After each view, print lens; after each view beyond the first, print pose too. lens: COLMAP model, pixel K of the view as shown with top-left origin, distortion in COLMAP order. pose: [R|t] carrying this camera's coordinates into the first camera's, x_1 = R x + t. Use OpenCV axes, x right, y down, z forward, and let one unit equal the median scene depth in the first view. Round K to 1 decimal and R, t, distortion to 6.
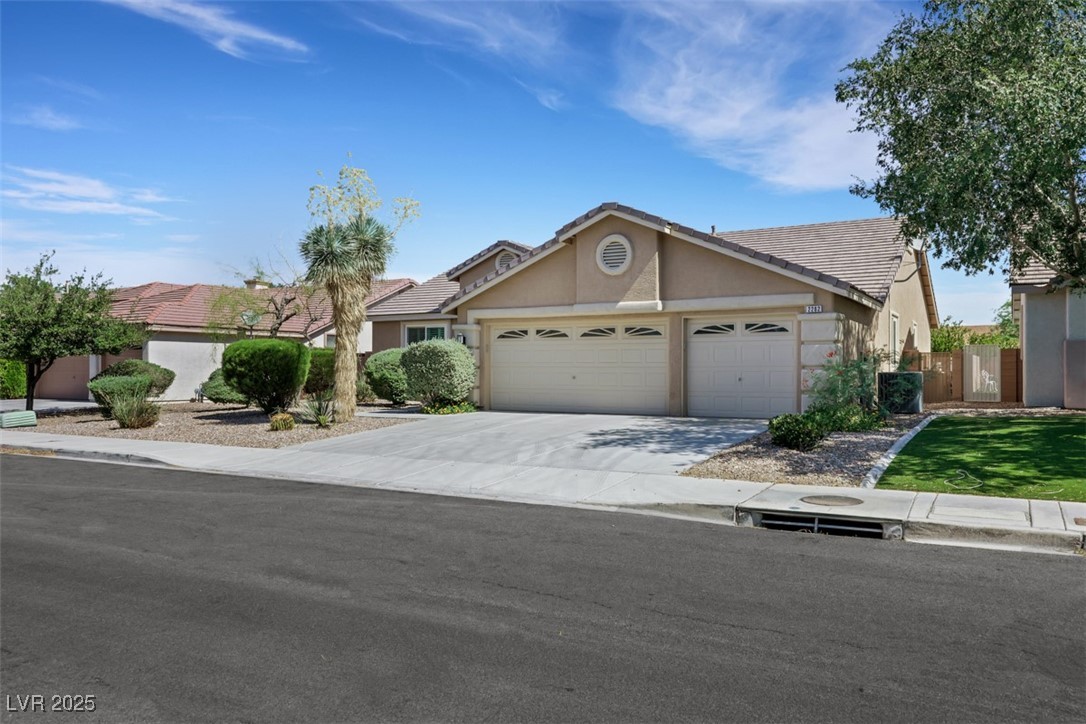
lens RADIAL K [[792.9, 0, 560.3], [0, 792.9, 362.1], [0, 0, 1]] dist [0.029845, -0.001079]
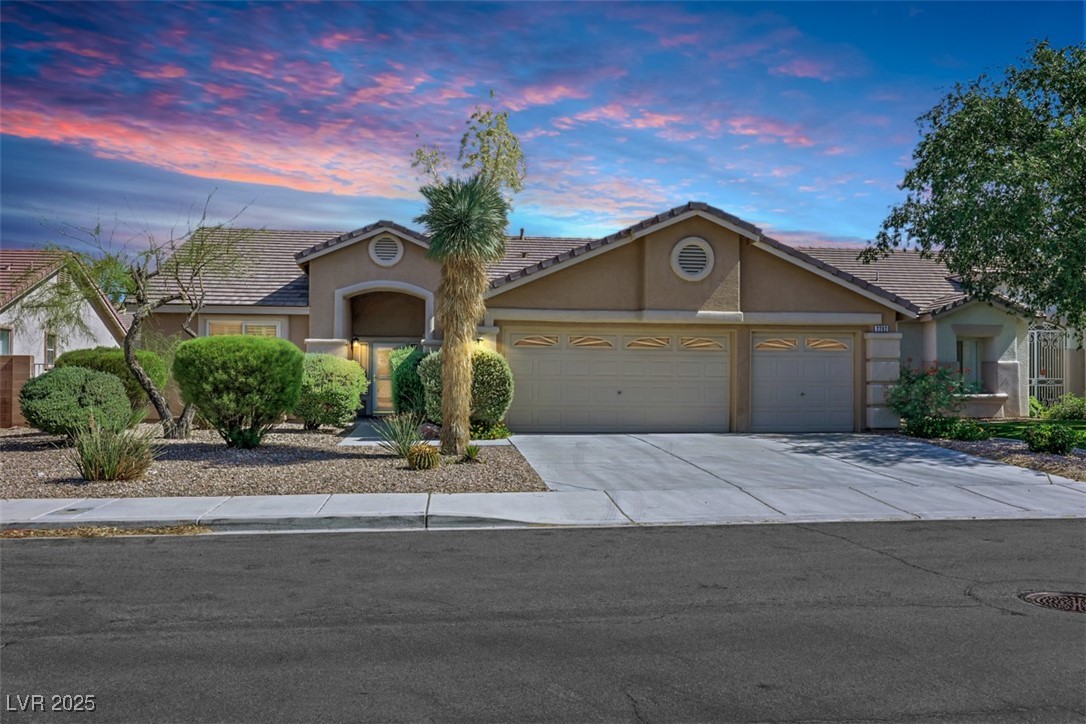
lens RADIAL K [[864.9, 0, 543.0], [0, 864.9, 362.0], [0, 0, 1]] dist [0.002021, -0.000386]
pose [[0.795596, 0.020492, 0.605480, -0.680755], [-0.010665, 0.999747, -0.019822, 0.005913], [-0.605733, 0.009313, 0.795613, 0.311669]]
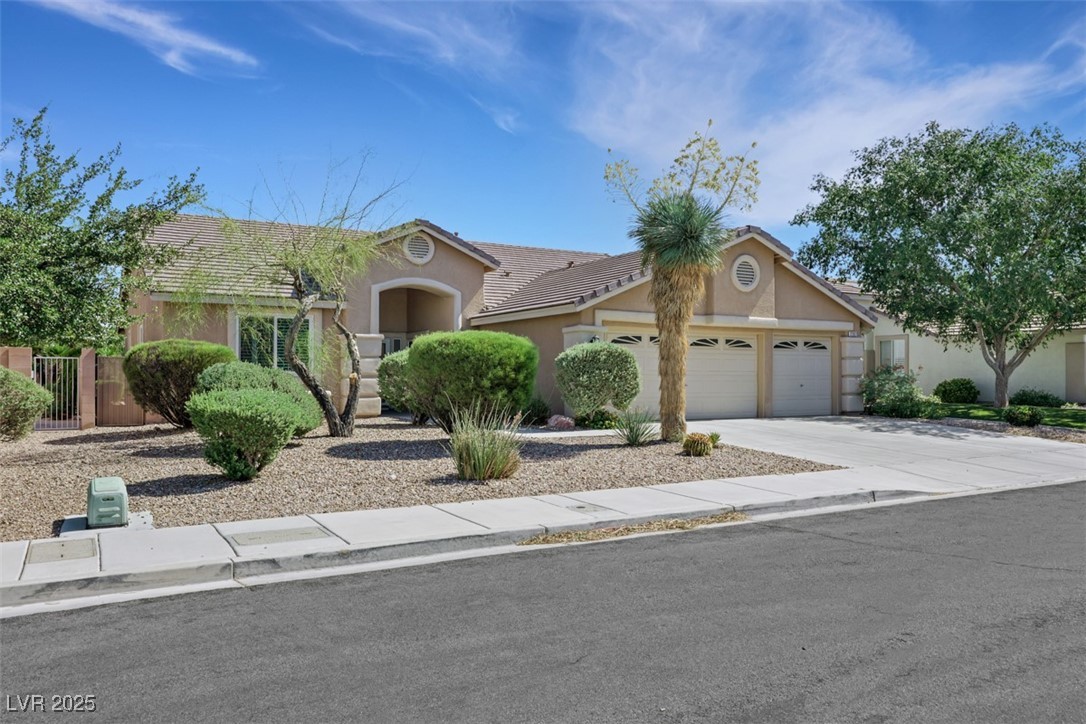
lens RADIAL K [[792.9, 0, 560.3], [0, 792.9, 362.1], [0, 0, 1]] dist [0.029845, -0.001079]
pose [[0.491302, 0.018370, 0.870796, -1.025042], [-0.007755, 0.999830, -0.016716, 0.008412], [-0.870955, 0.001459, 0.491361, 0.688862]]
